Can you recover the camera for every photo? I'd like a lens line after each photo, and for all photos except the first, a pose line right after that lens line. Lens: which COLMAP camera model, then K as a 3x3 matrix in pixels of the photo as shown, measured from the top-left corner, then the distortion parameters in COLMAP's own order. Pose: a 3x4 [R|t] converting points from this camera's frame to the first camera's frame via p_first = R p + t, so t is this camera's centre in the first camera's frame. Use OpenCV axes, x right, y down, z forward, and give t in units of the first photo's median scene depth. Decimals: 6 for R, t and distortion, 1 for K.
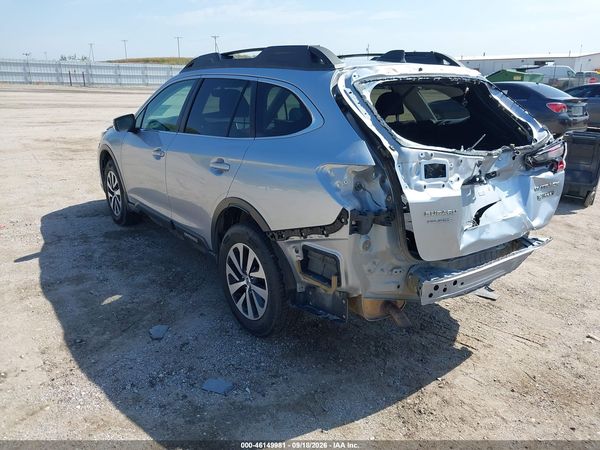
lens RADIAL K [[494.2, 0, 297.4], [0, 494.2, 233.1], [0, 0, 1]] dist [-0.006440, -0.004302]
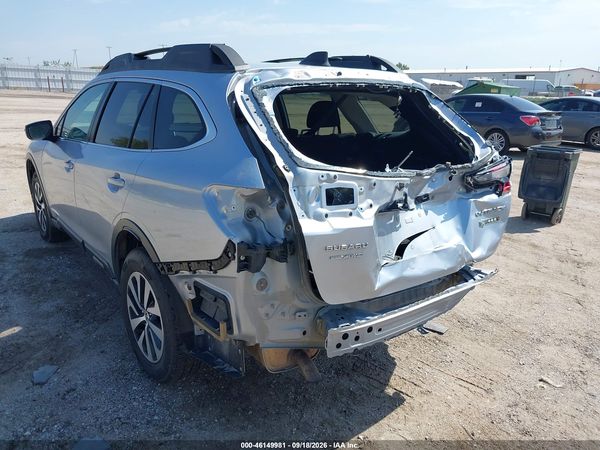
lens RADIAL K [[486.3, 0, 297.5], [0, 486.3, 234.3], [0, 0, 1]] dist [0.003709, -0.012697]
pose [[0.999664, 0.009782, 0.023998, 0.142821], [-0.009483, 0.999876, -0.012539, -0.039096], [-0.024117, 0.012308, 0.999633, 0.149138]]
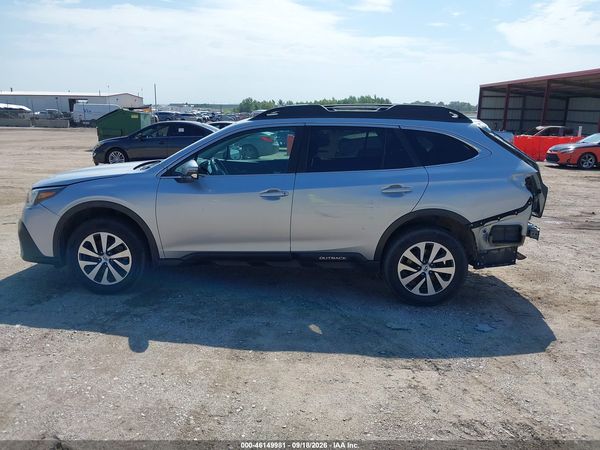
lens RADIAL K [[497.3, 0, 296.7], [0, 497.3, 226.8], [0, 0, 1]] dist [0.001842, -0.014010]
pose [[0.597940, -0.164398, 0.784500, -1.440079], [0.226821, 0.973439, 0.031110, -0.148706], [-0.768778, 0.159339, 0.619348, 0.398293]]
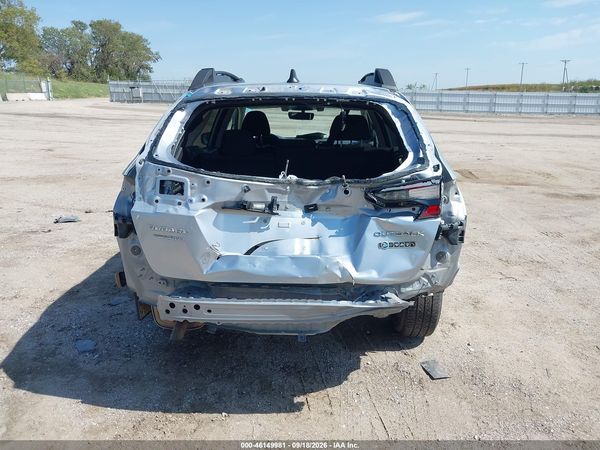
lens RADIAL K [[497.3, 0, 296.7], [0, 497.3, 226.8], [0, 0, 1]] dist [0.001842, -0.014010]
pose [[0.779680, 0.155953, -0.606447, 0.835436], [-0.194923, 0.980817, 0.001622, -0.074420], [0.595066, 0.116946, 0.795123, 0.267934]]
